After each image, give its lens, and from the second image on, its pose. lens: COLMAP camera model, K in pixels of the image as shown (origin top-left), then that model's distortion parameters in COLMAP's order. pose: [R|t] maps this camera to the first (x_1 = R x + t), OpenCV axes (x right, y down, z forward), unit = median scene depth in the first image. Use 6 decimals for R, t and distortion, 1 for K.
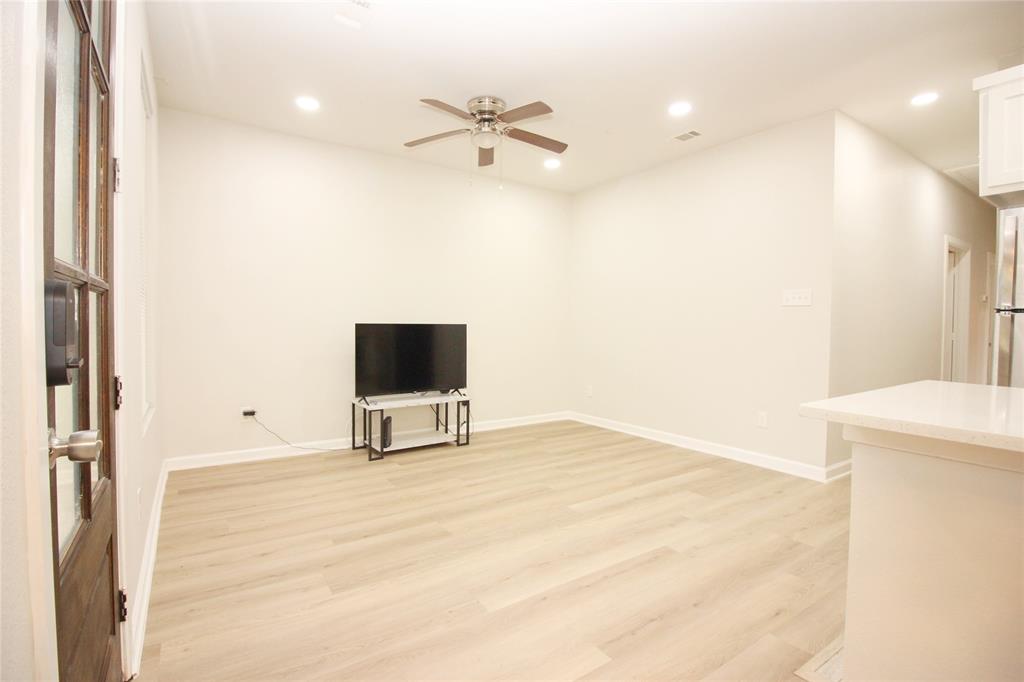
lens RADIAL K [[485.8, 0, 512.0], [0, 485.8, 341.0], [0, 0, 1]] dist [0.000248, -0.038509]
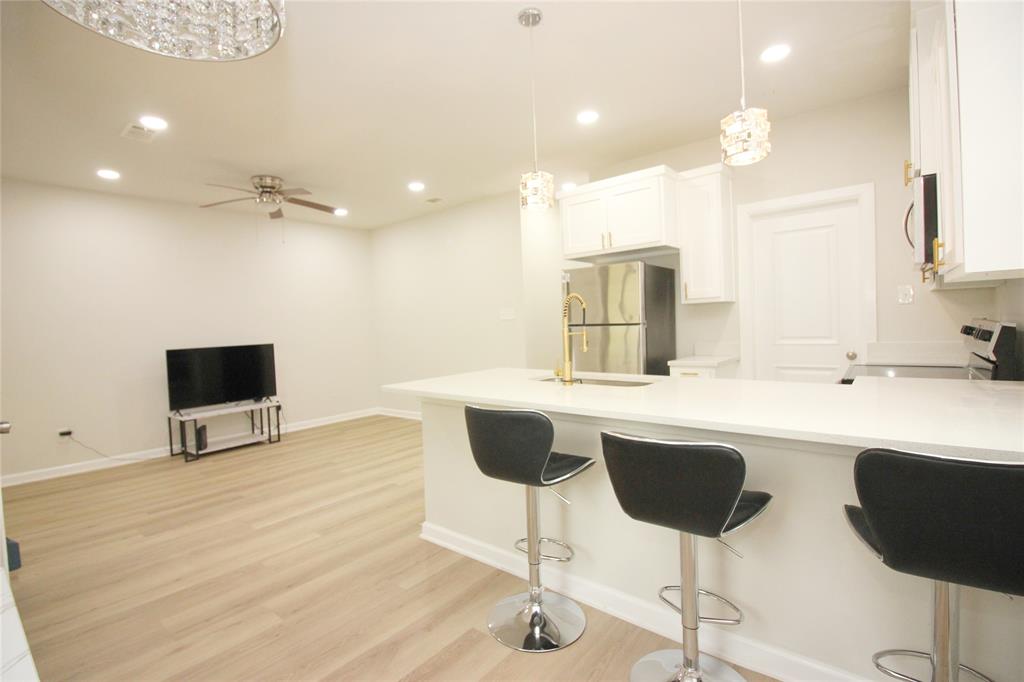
lens RADIAL K [[472.1, 0, 507.9], [0, 472.1, 337.1], [0, 0, 1]] dist [0.000761, -0.013648]
pose [[0.958355, -0.058346, 0.279557, 0.160939], [0.060743, 0.998153, 0.000091, -0.016458], [-0.279046, 0.016894, 0.960129, -0.344965]]
